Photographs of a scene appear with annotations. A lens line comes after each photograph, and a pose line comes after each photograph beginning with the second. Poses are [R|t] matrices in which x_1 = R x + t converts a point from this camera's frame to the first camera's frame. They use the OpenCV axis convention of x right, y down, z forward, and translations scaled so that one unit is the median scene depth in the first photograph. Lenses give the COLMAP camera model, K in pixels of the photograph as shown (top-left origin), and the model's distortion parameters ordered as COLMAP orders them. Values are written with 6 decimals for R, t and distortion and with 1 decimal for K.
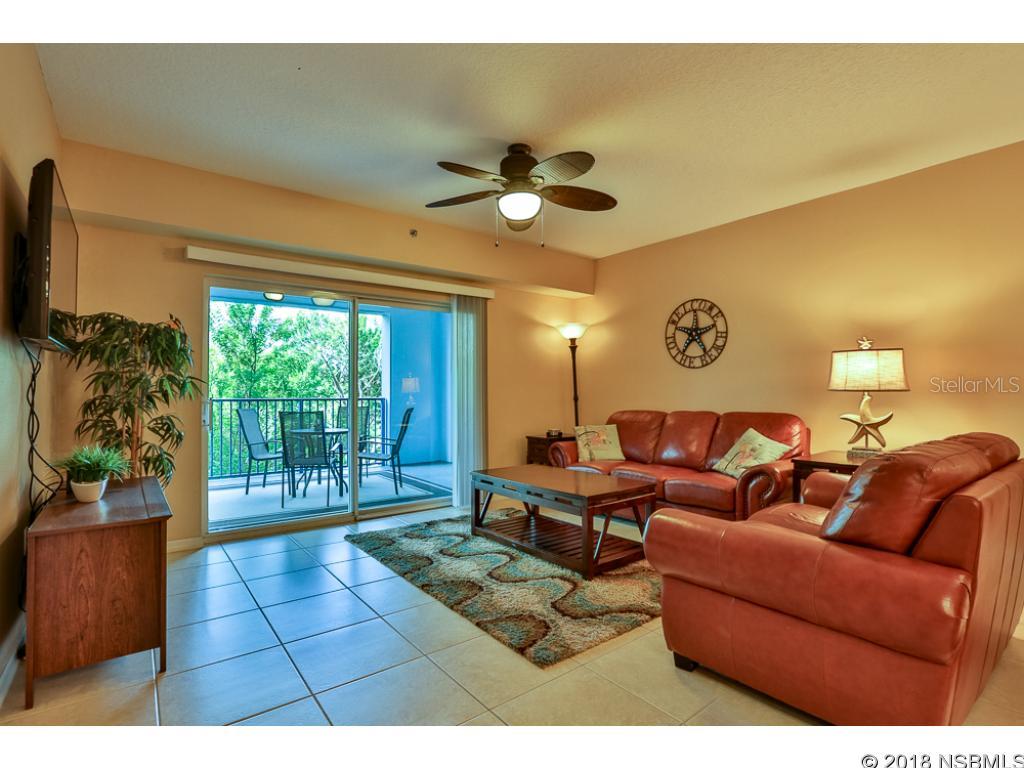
lens RADIAL K [[499.8, 0, 503.9], [0, 499.8, 381.7], [0, 0, 1]] dist [-0.053709, 0.012957]
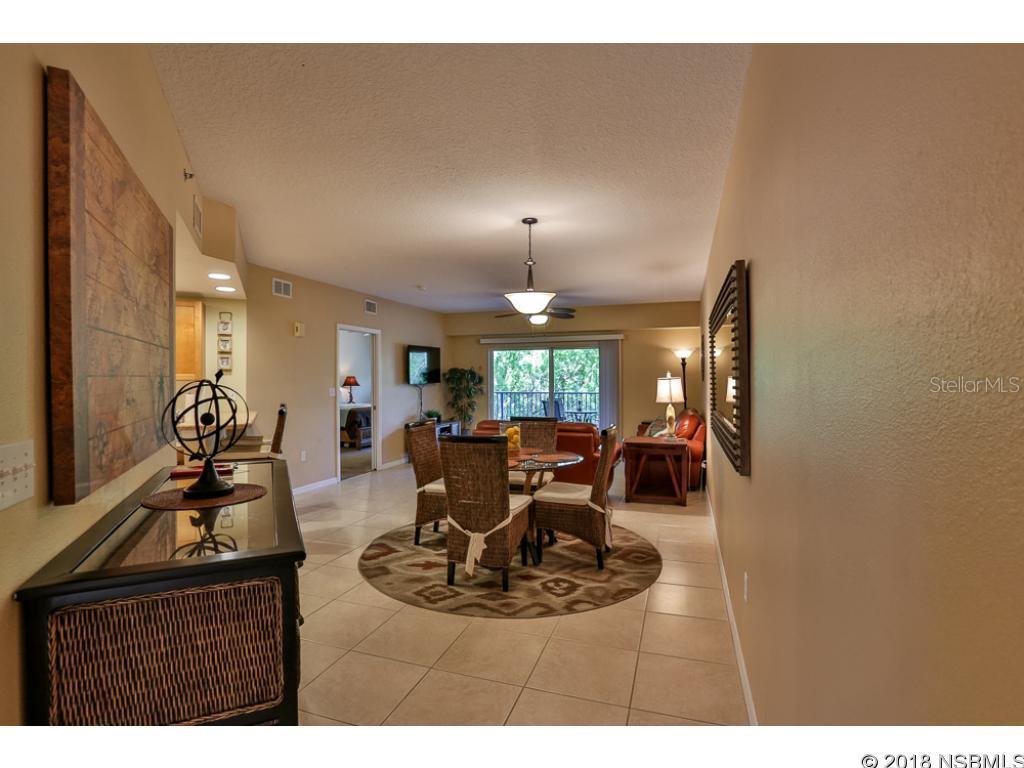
lens RADIAL K [[499.8, 0, 514.0], [0, 499.8, 382.3], [0, 0, 1]] dist [-0.053709, 0.012957]
pose [[0.567644, 0.002453, -0.823271, 1.381872], [0.021558, 0.999608, 0.017843, -0.066844], [0.822992, -0.027876, 0.567369, -0.337075]]
